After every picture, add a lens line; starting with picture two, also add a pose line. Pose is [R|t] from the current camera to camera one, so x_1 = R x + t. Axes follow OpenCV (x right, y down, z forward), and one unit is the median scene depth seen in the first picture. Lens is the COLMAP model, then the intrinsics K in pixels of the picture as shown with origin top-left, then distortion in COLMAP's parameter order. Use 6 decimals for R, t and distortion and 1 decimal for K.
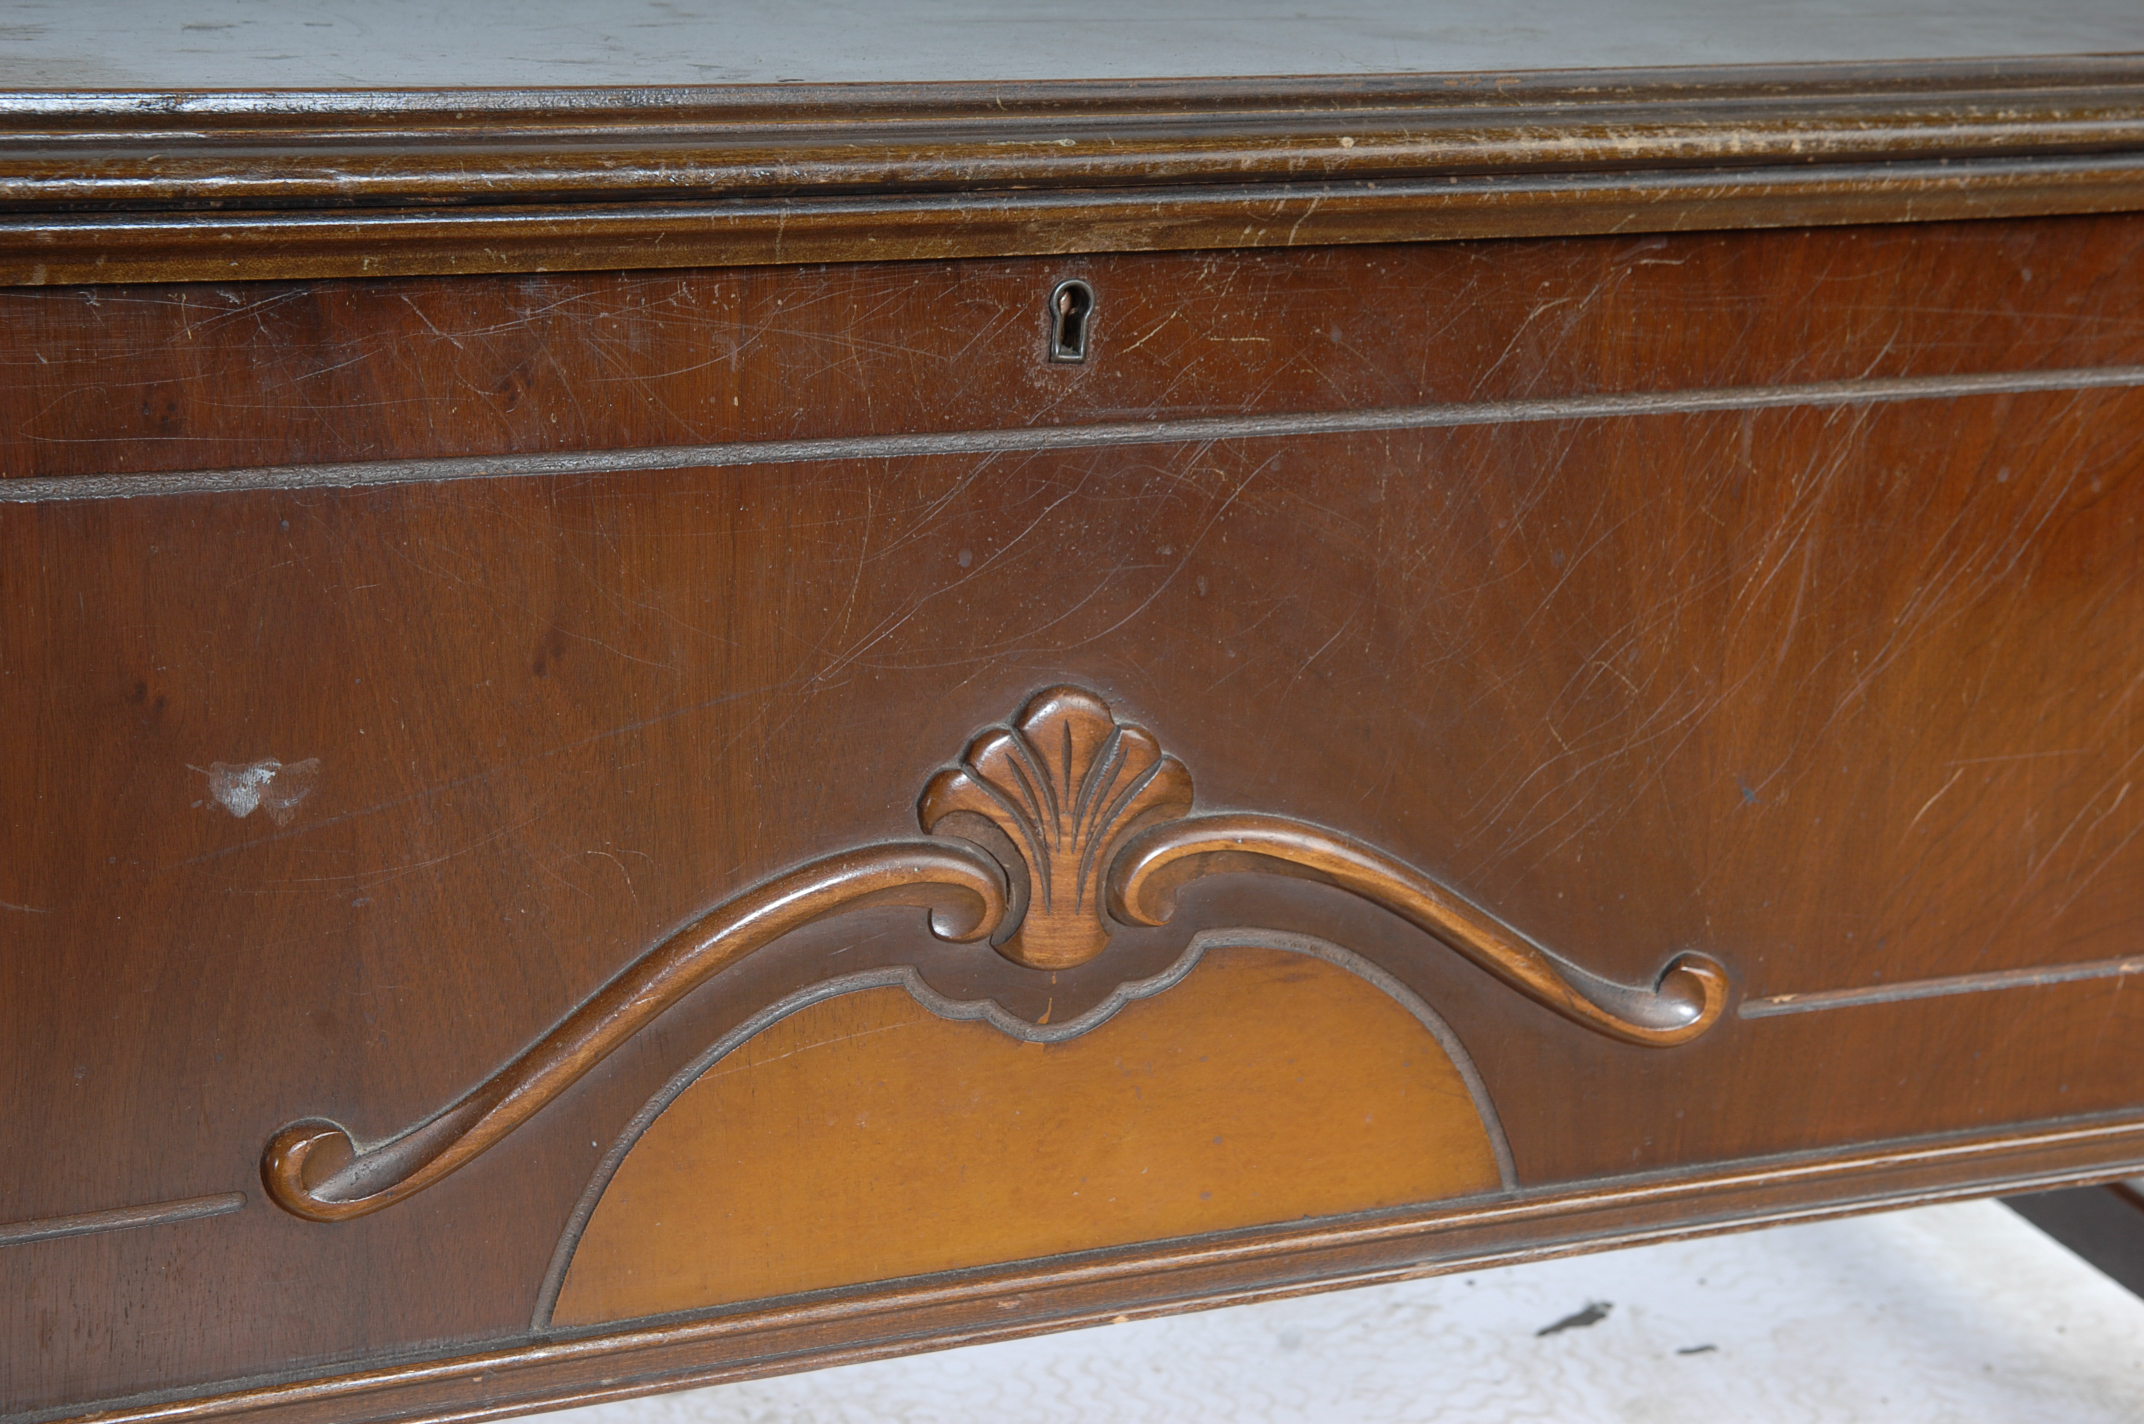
lens RADIAL K [[3467.0, 0, 1074.1], [0, 3467.0, 702.1], [0, 0, 1]] dist [0.157931, 0.000000]
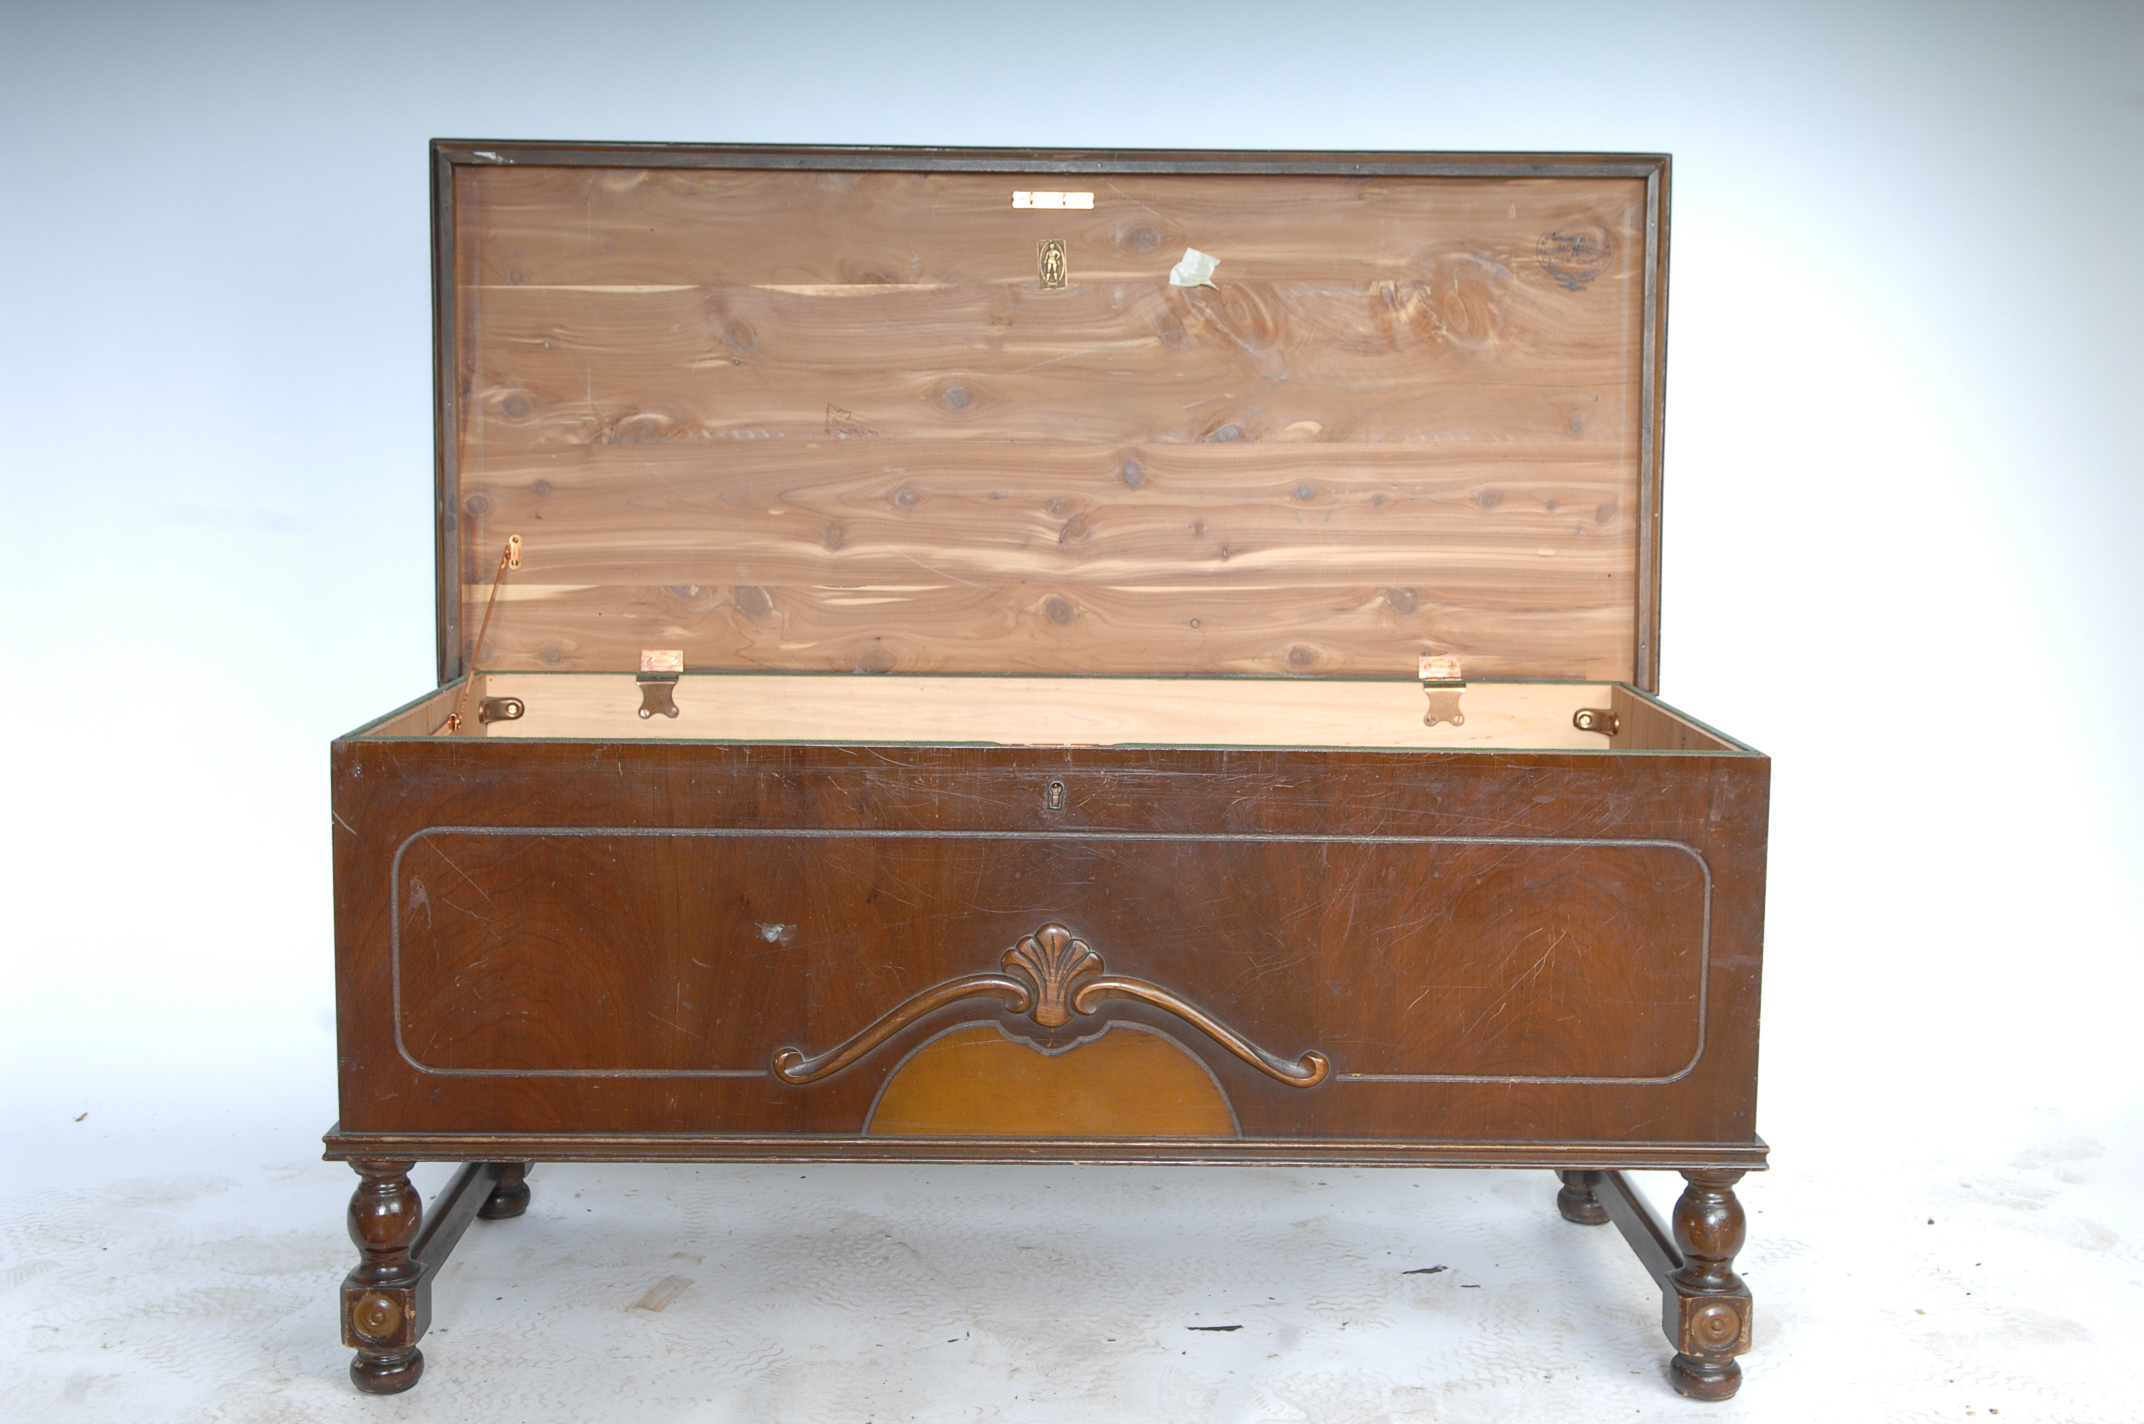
lens RADIAL K [[2439.0, 0, 1067.4], [0, 2439.0, 705.1], [0, 0, 1]] dist [0.038146, 0.000000]
pose [[0.941286, 0.029447, -0.336324, 0.664385], [-0.086328, 0.984065, -0.155448, 0.127370], [0.326387, 0.175355, 0.928828, -0.871816]]
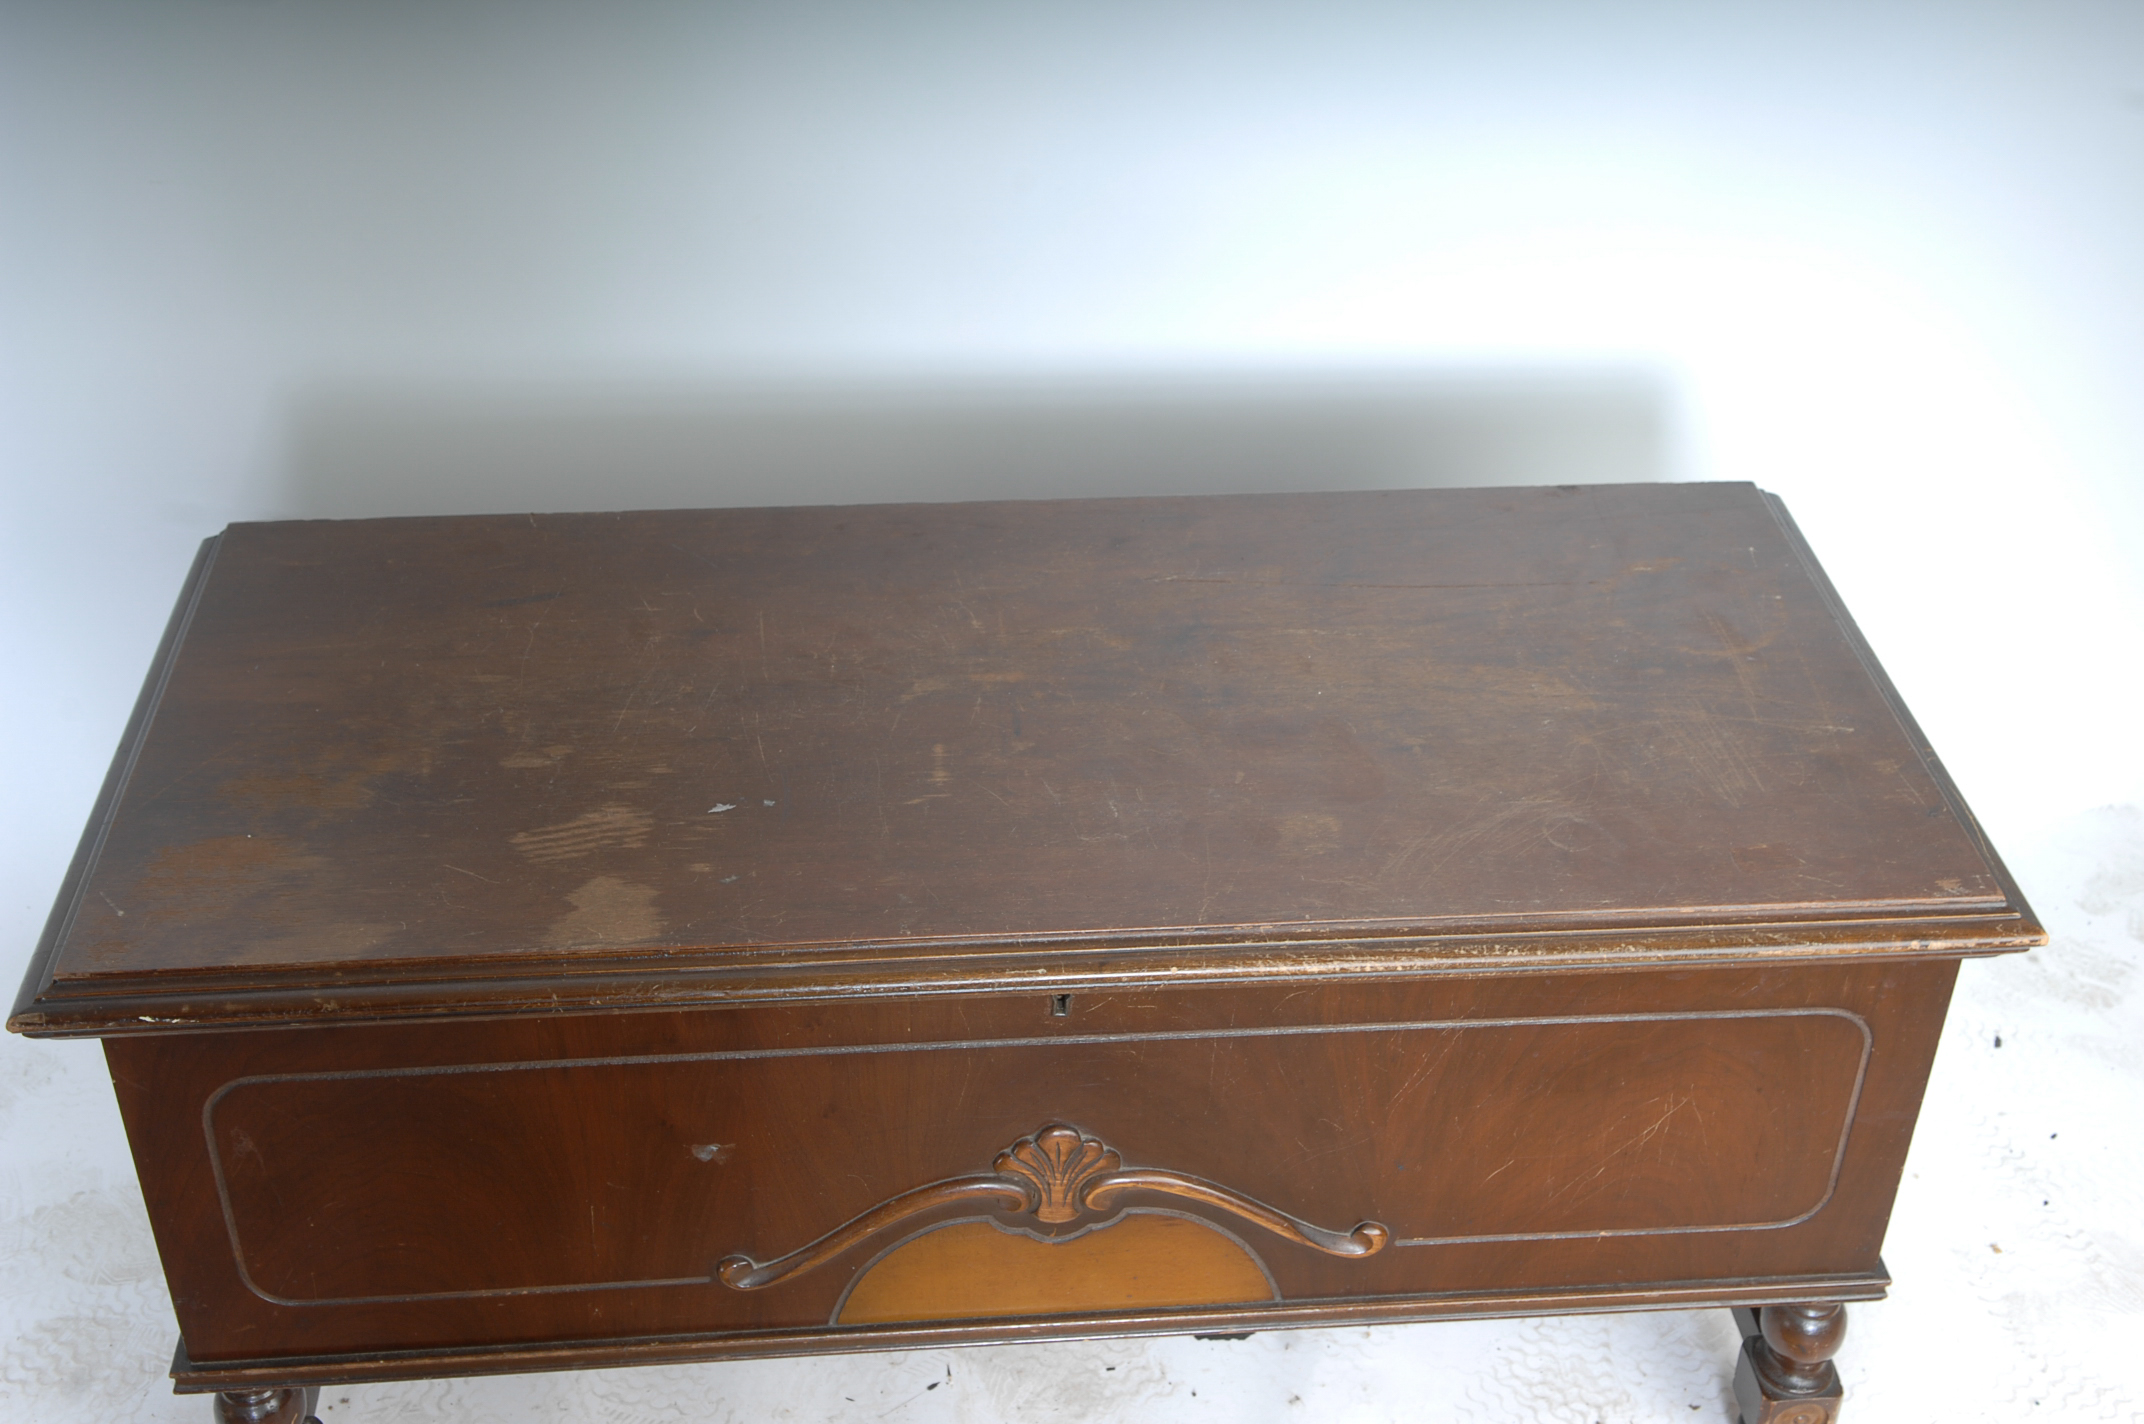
lens RADIAL K [[2478.5, 0, 1074.5], [0, 2478.5, 710.5], [0, 0, 1]] dist [0.056105, 0.000000]
pose [[0.961940, 0.147258, -0.230189, 0.336481], [-0.070370, 0.947459, 0.312042, -0.760107], [0.264045, -0.283967, 0.921761, -0.414980]]
